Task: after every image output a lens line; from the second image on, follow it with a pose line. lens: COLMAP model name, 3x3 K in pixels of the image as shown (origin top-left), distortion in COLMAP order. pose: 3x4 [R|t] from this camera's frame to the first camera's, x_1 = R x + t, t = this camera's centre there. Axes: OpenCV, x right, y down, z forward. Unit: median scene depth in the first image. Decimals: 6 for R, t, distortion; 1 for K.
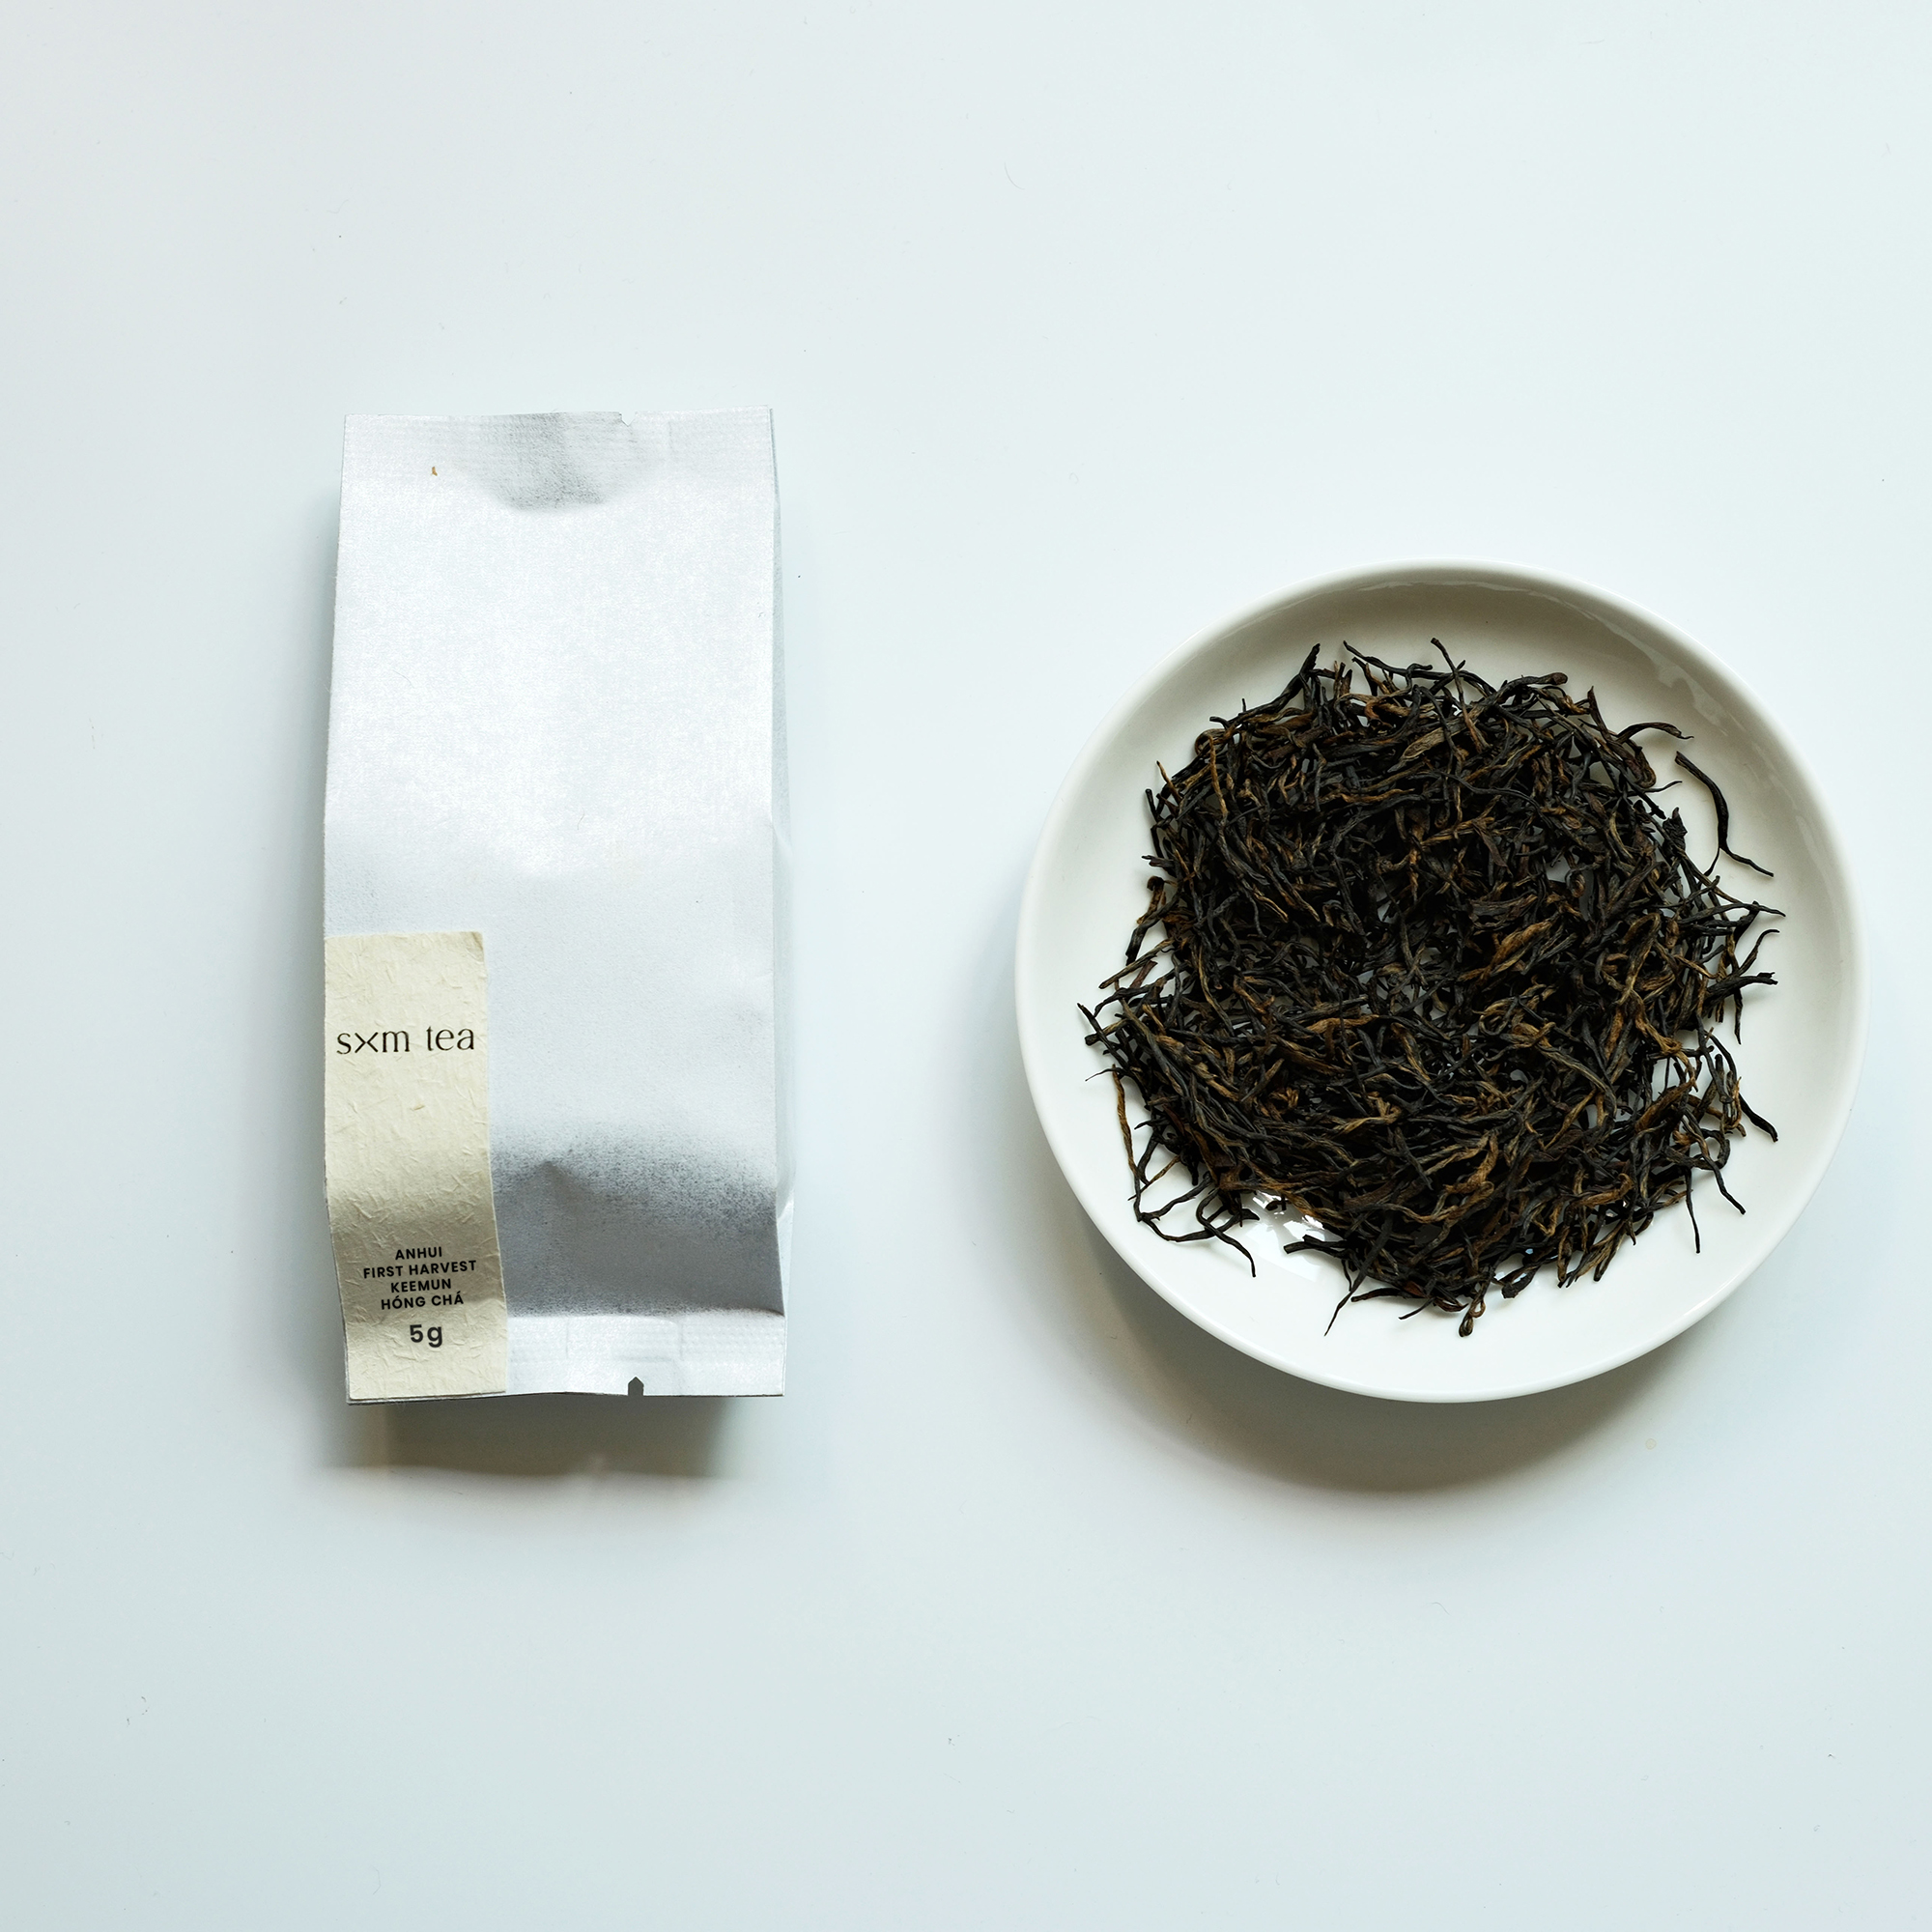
lens RADIAL K [[4139.6, 0, 966.0], [0, 4139.6, 966.0], [0, 0, 1]] dist [0.015182, -0.256445]
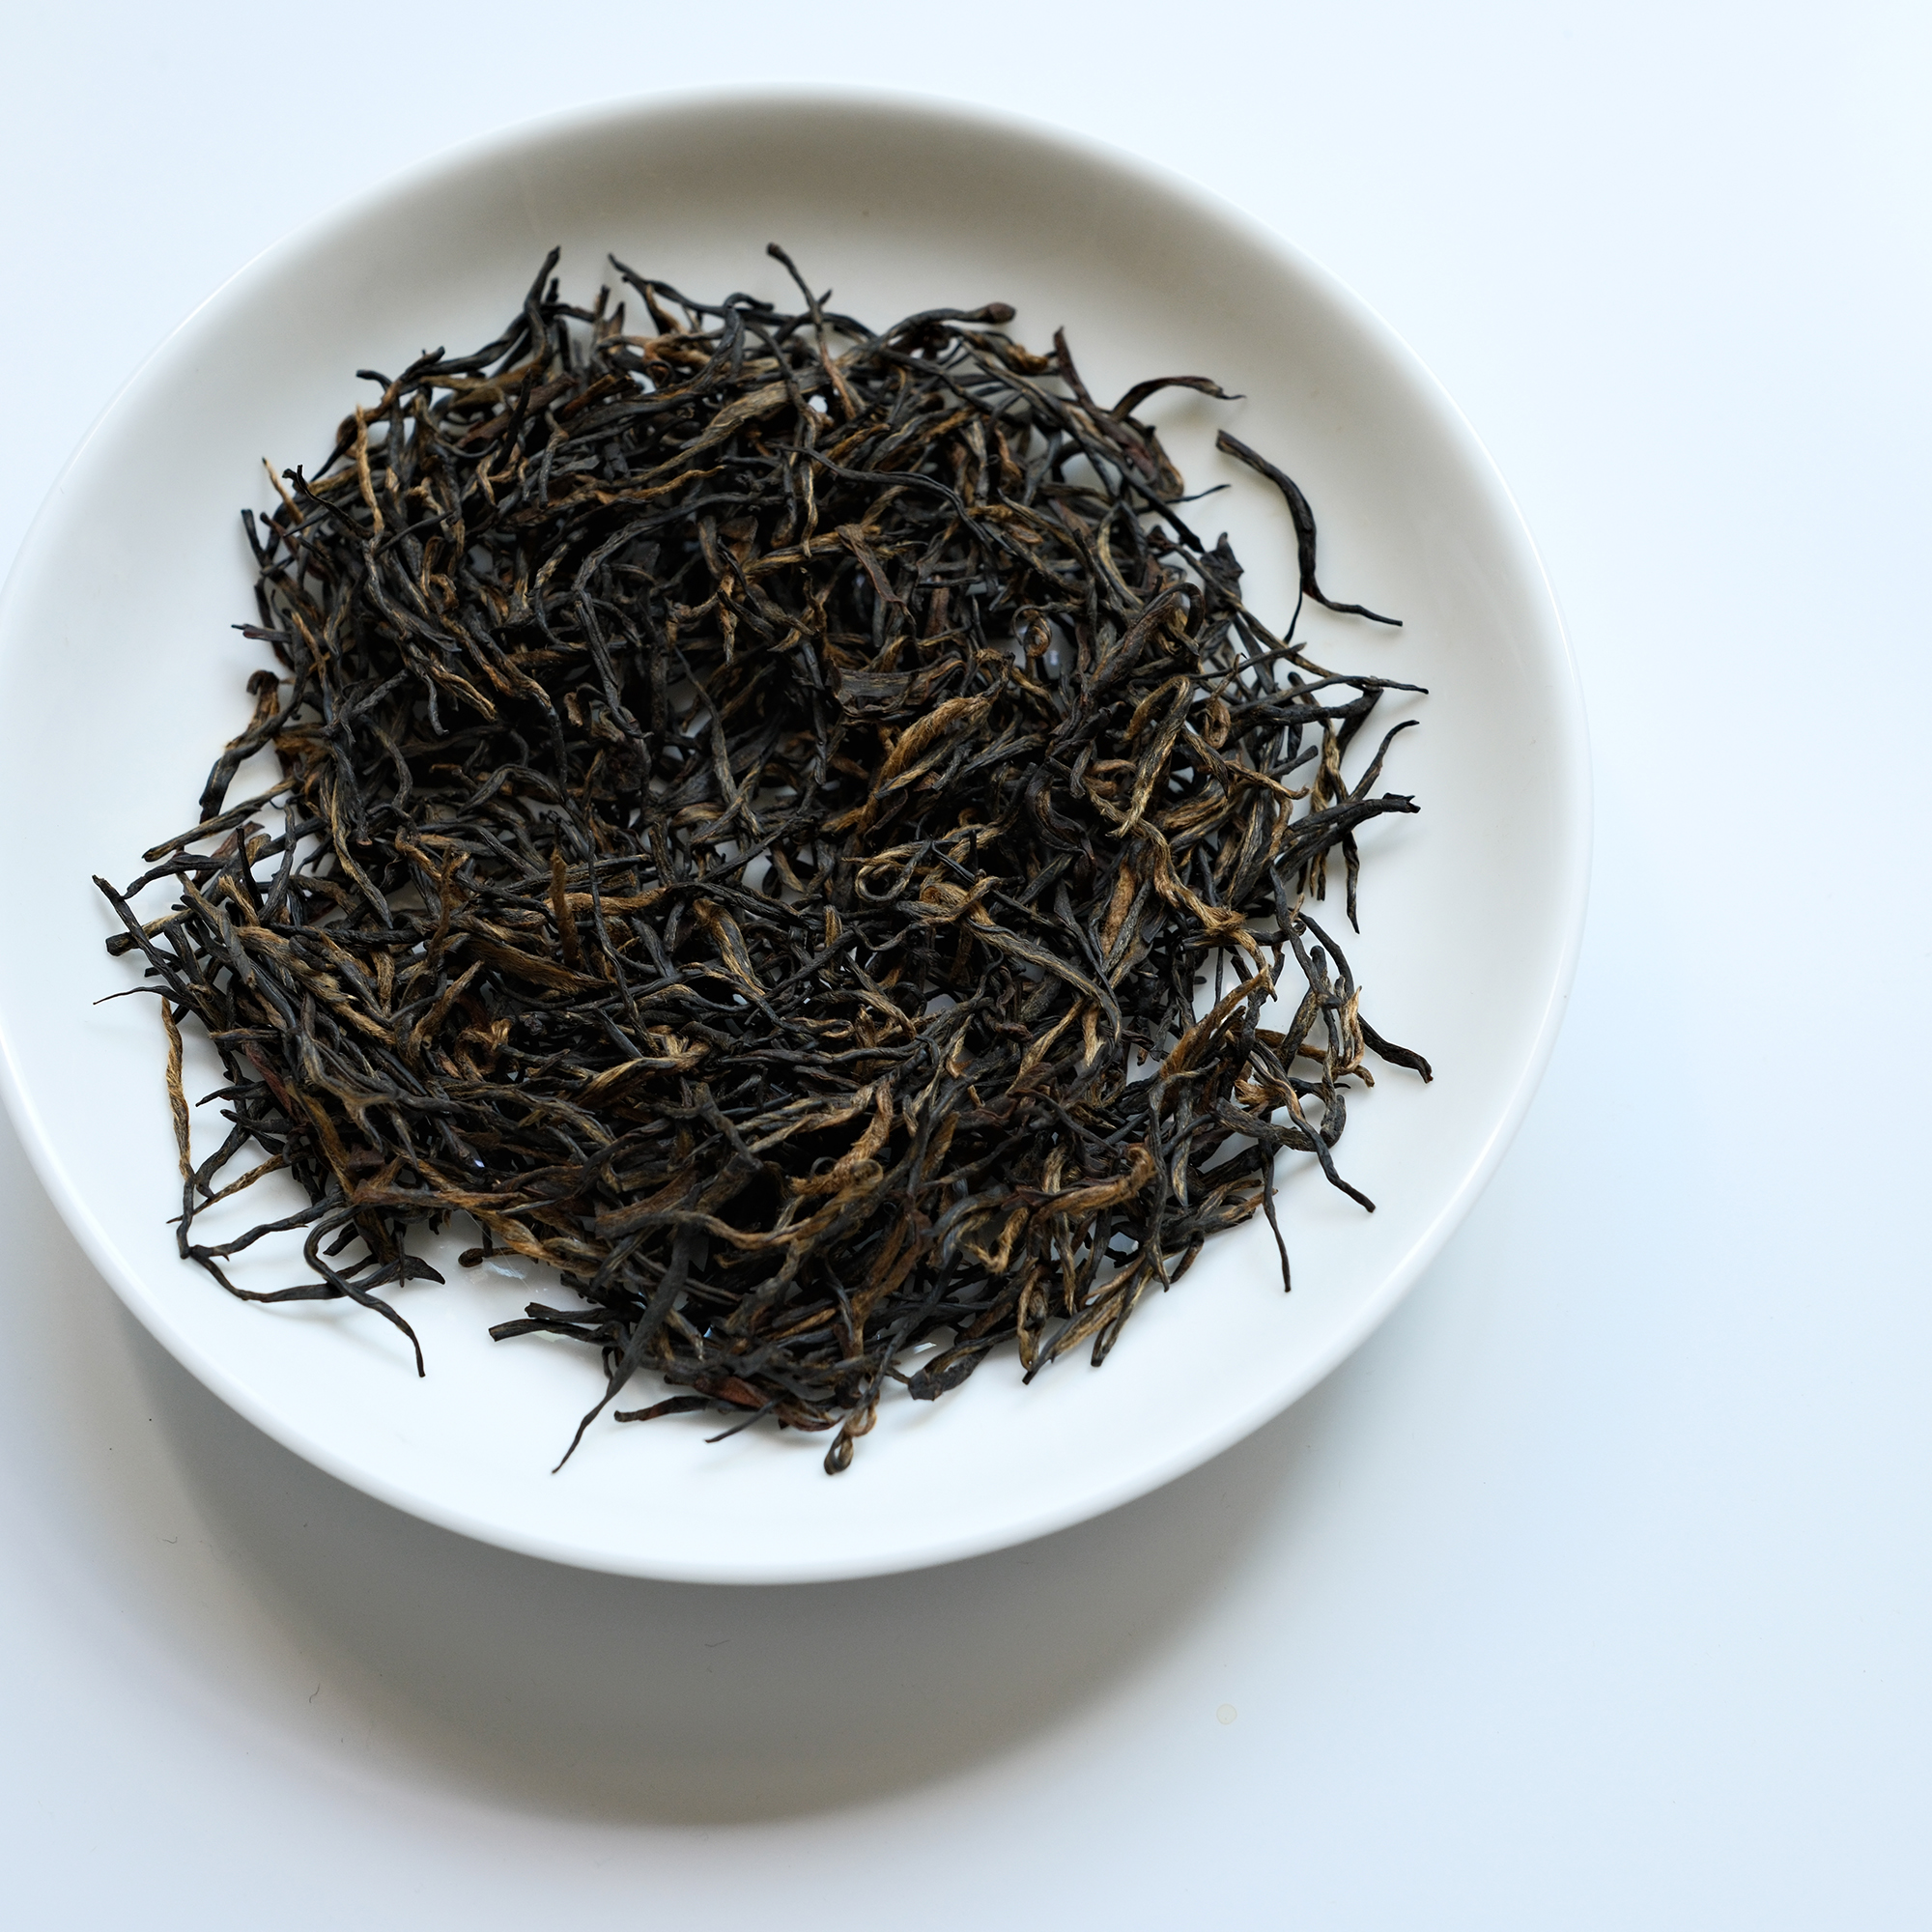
lens RADIAL K [[4139.6, 0, 966.0], [0, 4139.6, 966.0], [0, 0, 1]] dist [0.015182, -0.256445]
pose [[0.998988, -0.017964, 0.041242, 0.115589], [0.027646, 0.968409, -0.247830, 0.153130], [-0.035488, 0.248719, 0.967925, 0.493644]]
